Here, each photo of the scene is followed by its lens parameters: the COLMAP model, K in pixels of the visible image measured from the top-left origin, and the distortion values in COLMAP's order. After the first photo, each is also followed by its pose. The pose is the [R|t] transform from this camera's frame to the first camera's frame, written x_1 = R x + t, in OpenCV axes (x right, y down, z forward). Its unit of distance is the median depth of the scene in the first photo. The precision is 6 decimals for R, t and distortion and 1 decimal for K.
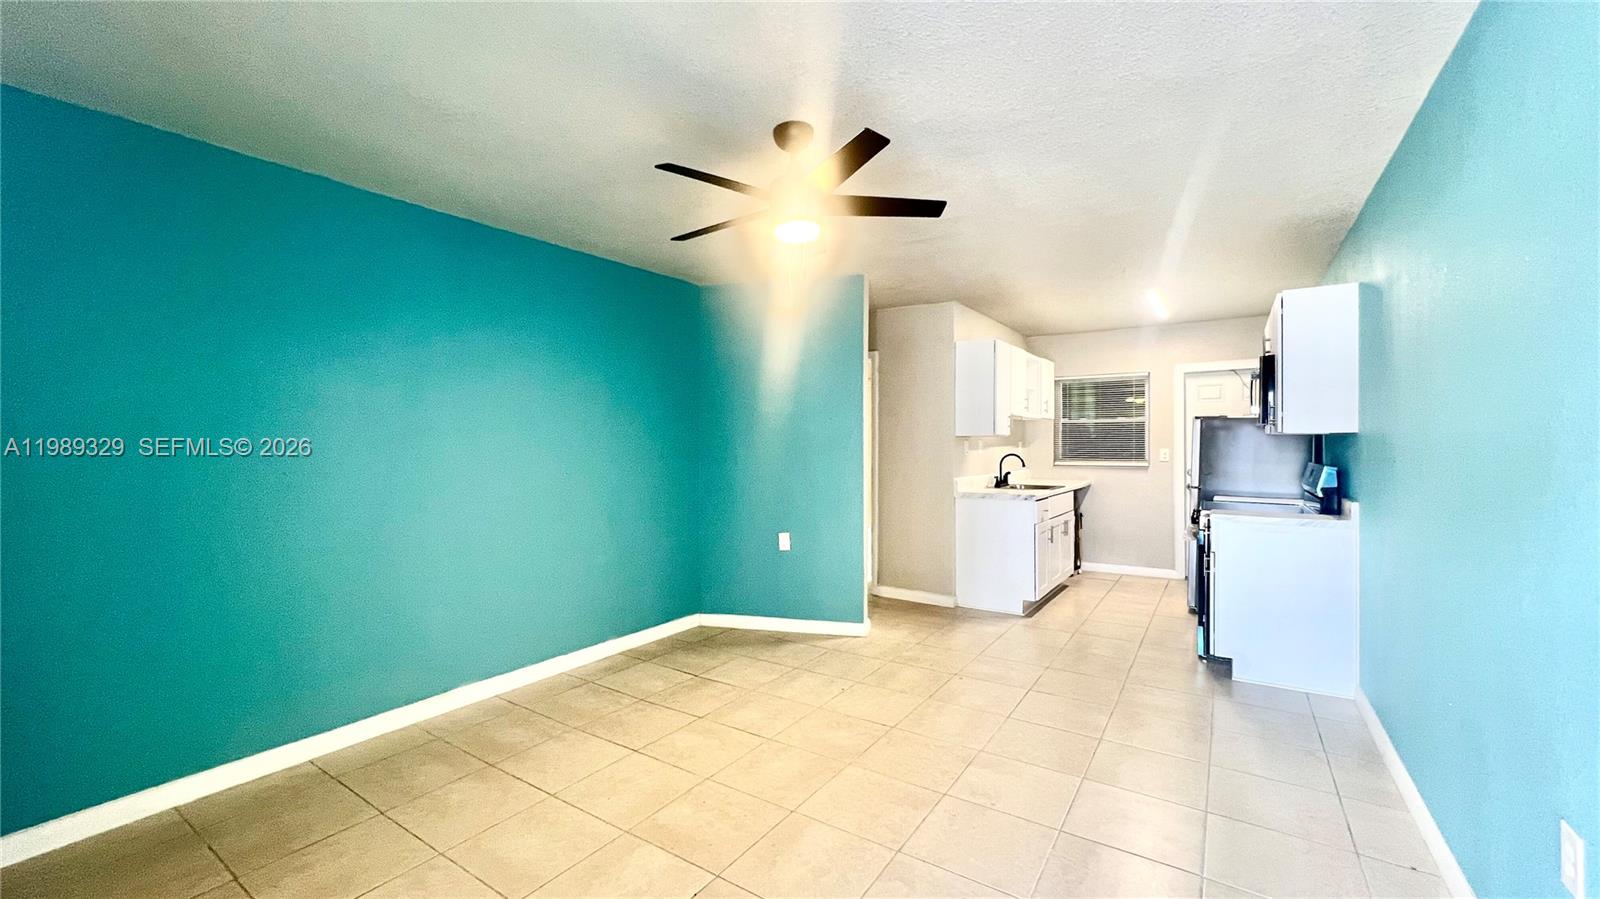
lens RADIAL K [[640.5, 0, 800.0], [0, 640.5, 449.5], [0, 0, 1]] dist [-0.002292, -0.000094]
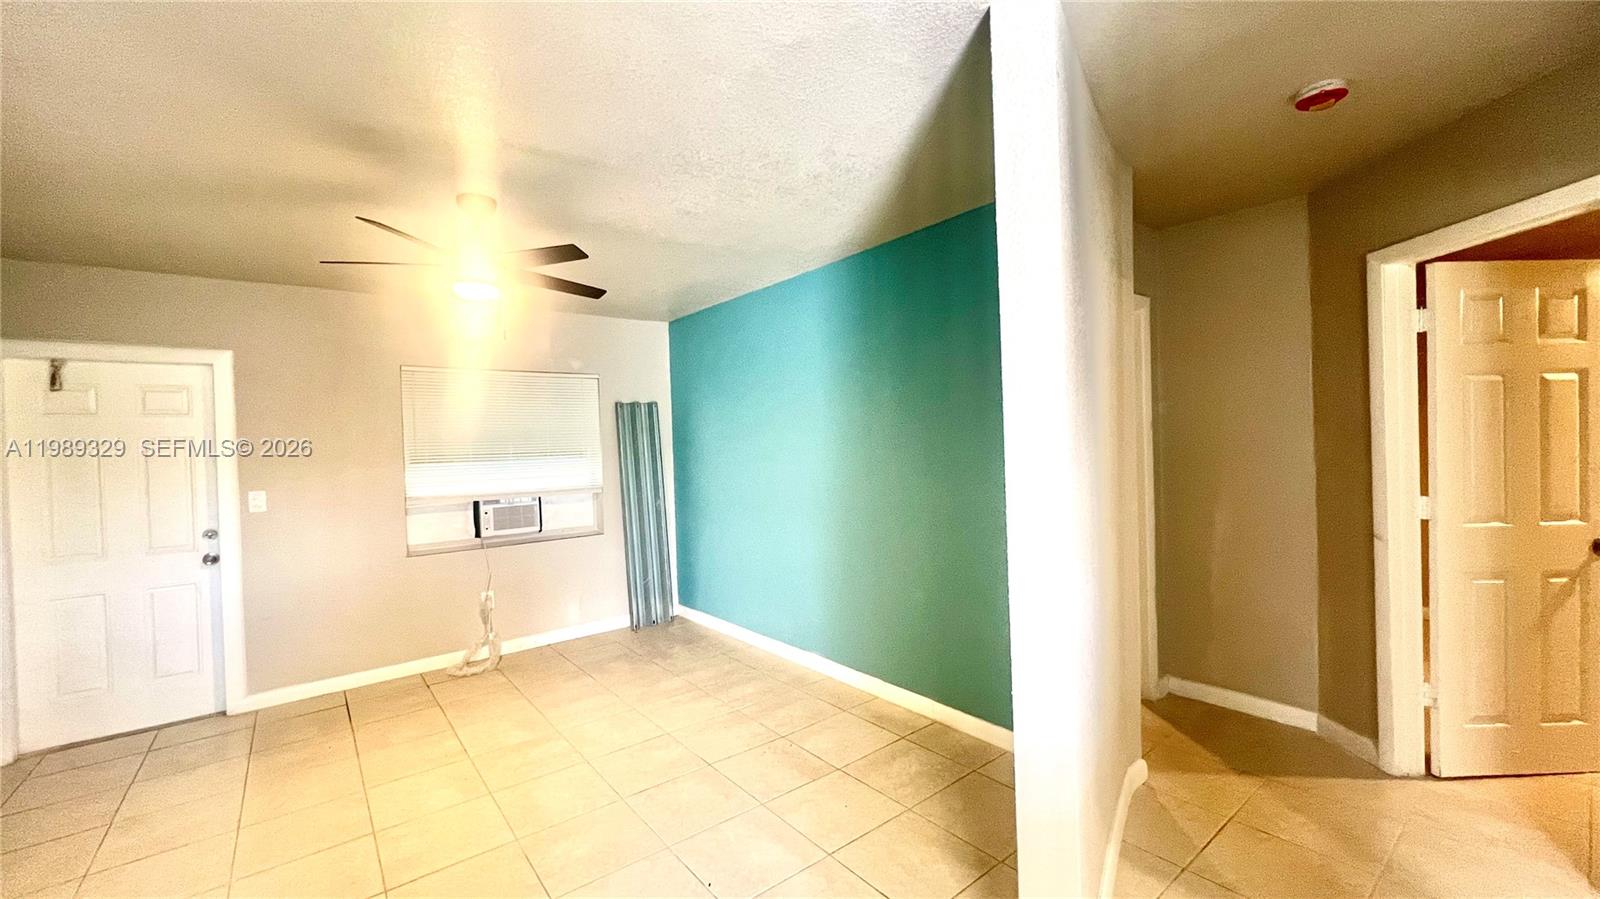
lens RADIAL K [[640.5, 0, 800.0], [0, 640.5, 449.5], [0, 0, 1]] dist [-0.002292, -0.000094]
pose [[-0.306438, 0.029474, -0.951434, 0.565727], [0.025938, 0.999408, 0.022606, -0.046074], [0.951537, -0.017751, -0.307021, 1.190544]]
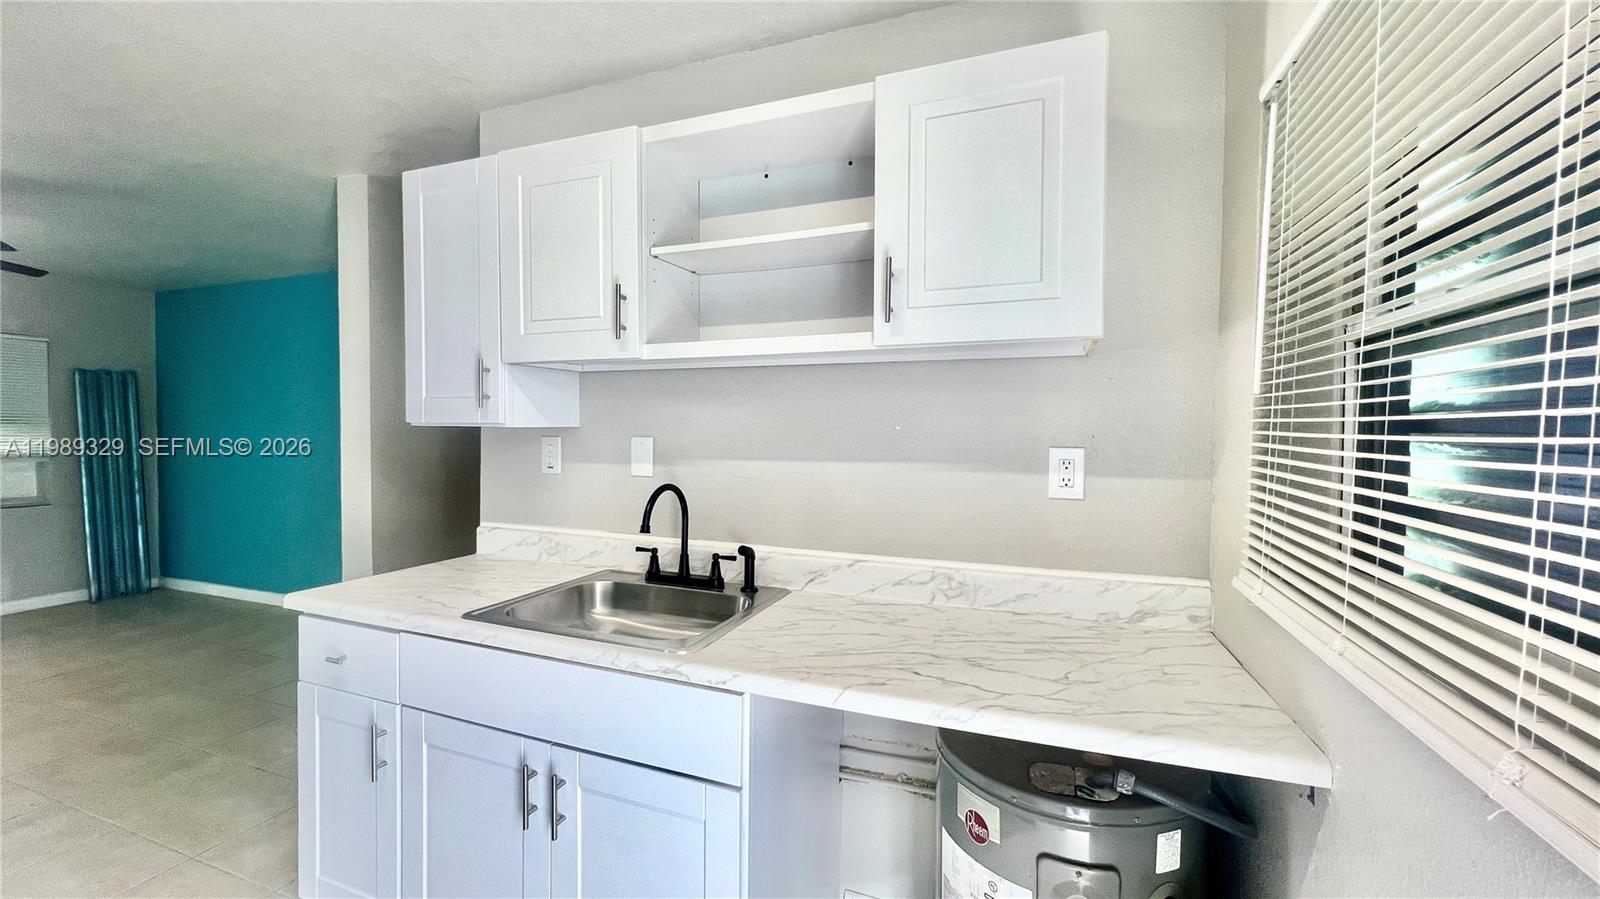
lens RADIAL K [[640.5, 0, 800.0], [0, 640.5, 449.5], [0, 0, 1]] dist [-0.002292, -0.000094]
pose [[0.234880, 0.036728, -0.971330, 1.022622], [-0.021113, 0.999243, 0.032678, -0.034231], [0.971795, 0.012832, 0.235478, 1.552343]]
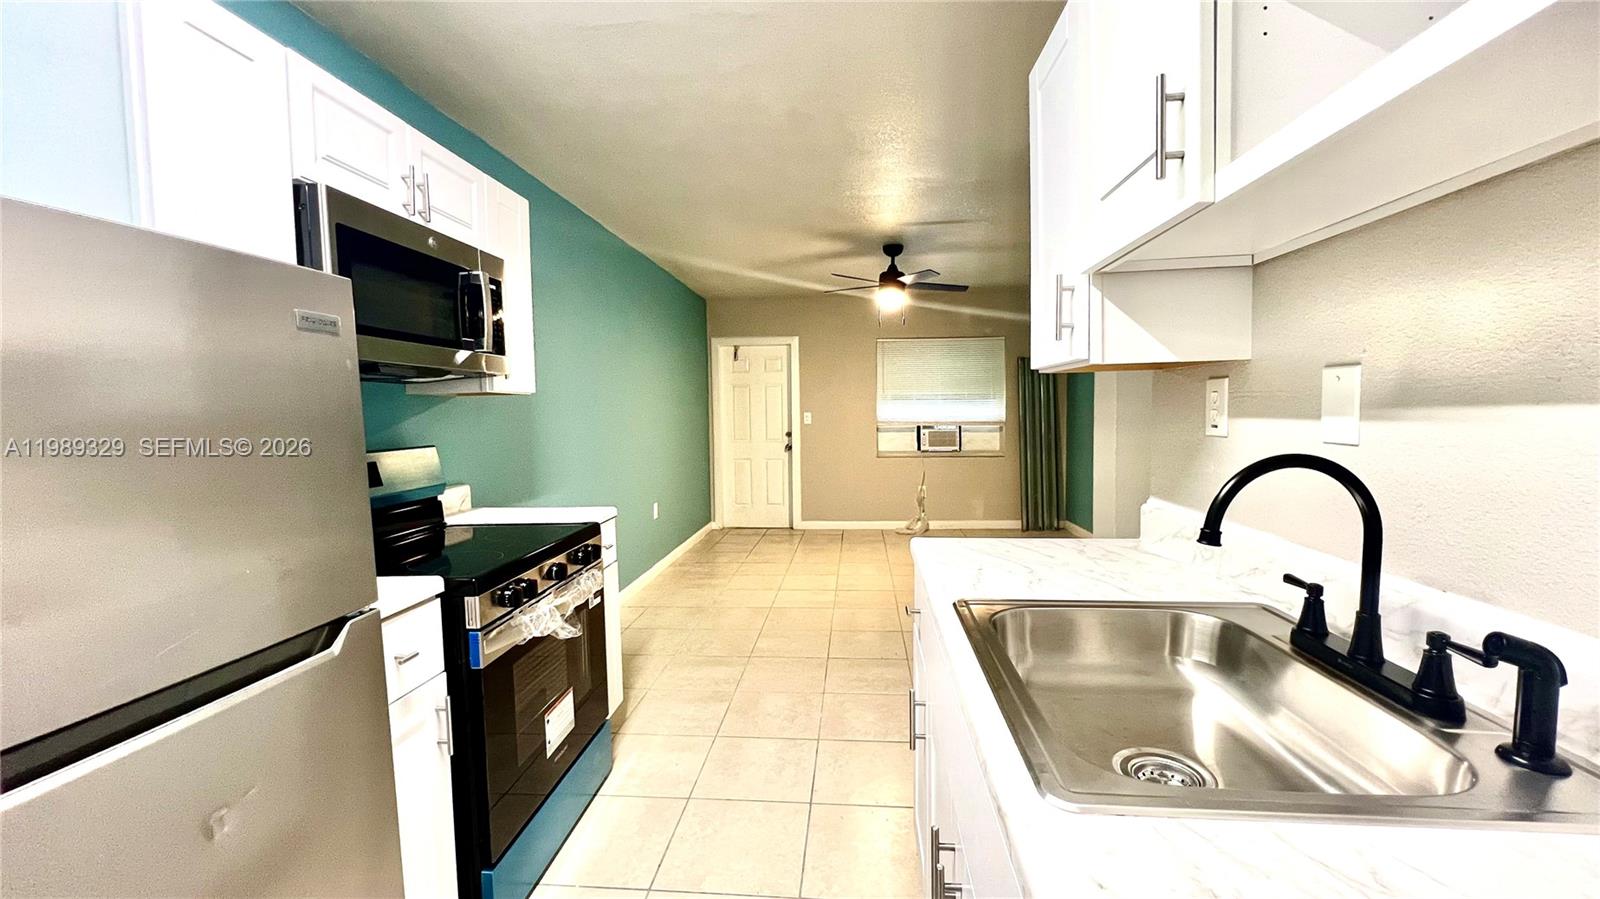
lens RADIAL K [[640.5, 0, 800.0], [0, 640.5, 449.5], [0, 0, 1]] dist [-0.002292, -0.000094]
pose [[-0.875284, 0.050235, -0.480994, 0.791394], [0.016132, 0.997070, 0.074778, -0.011525], [0.483341, 0.057693, -0.873529, 1.688746]]
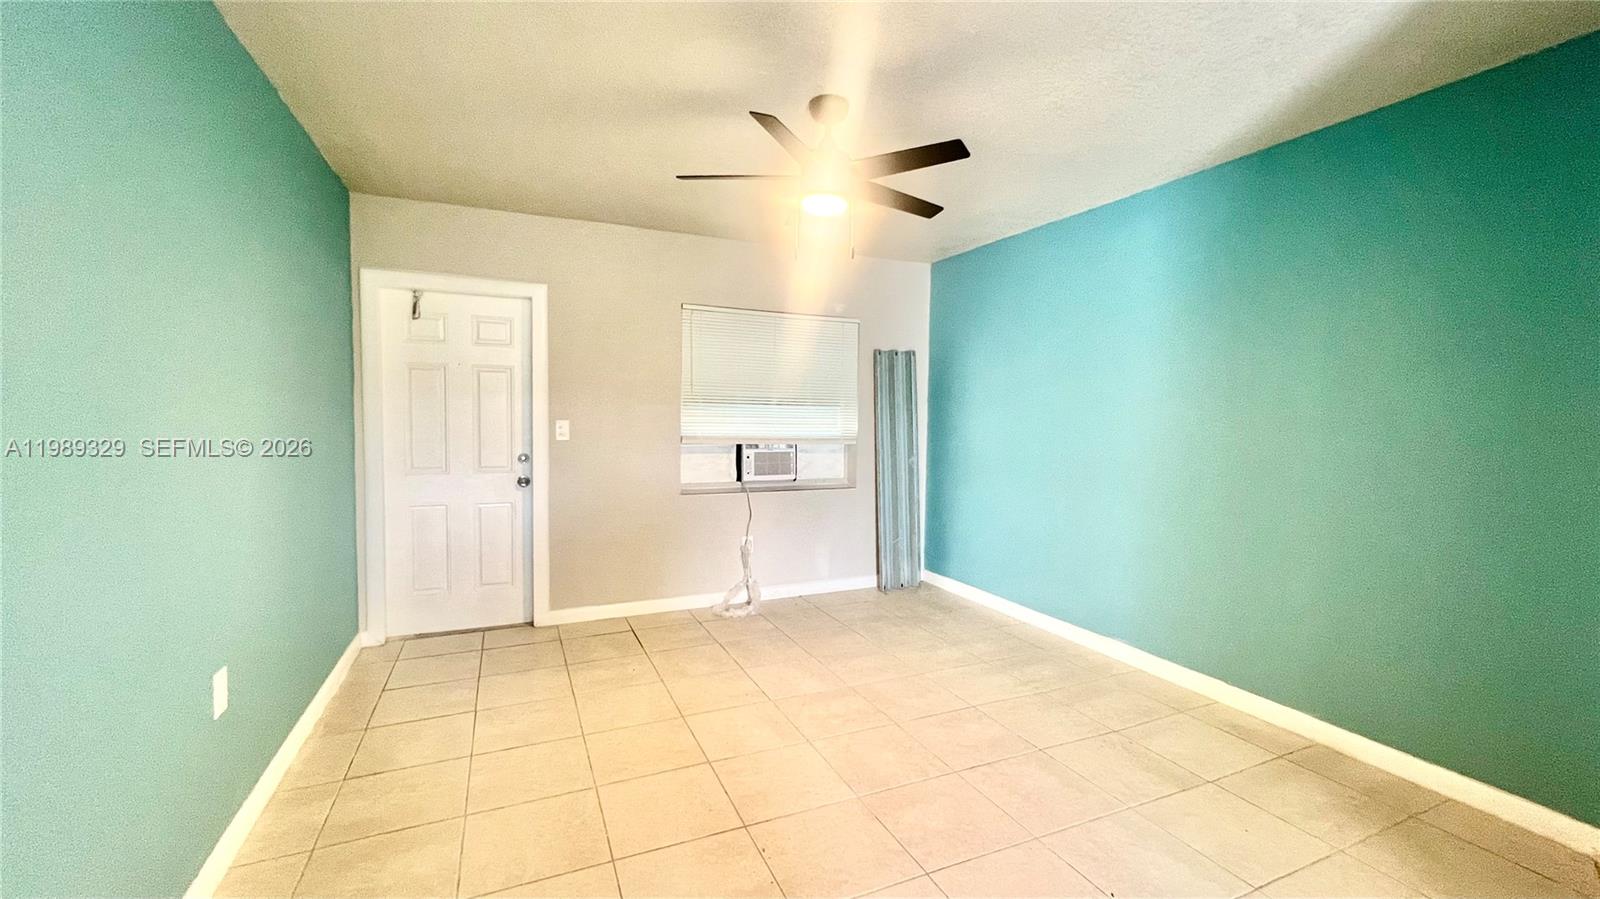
lens RADIAL K [[661.6, 0, 800.0], [0, 661.6, 449.5], [0, 0, 1]] dist [-0.001555, -0.000038]
pose [[-0.533347, 0.048370, -0.844513, 0.589918], [-0.017755, 0.997504, 0.068345, -0.012946], [0.845710, 0.051446, -0.531156, 0.980866]]
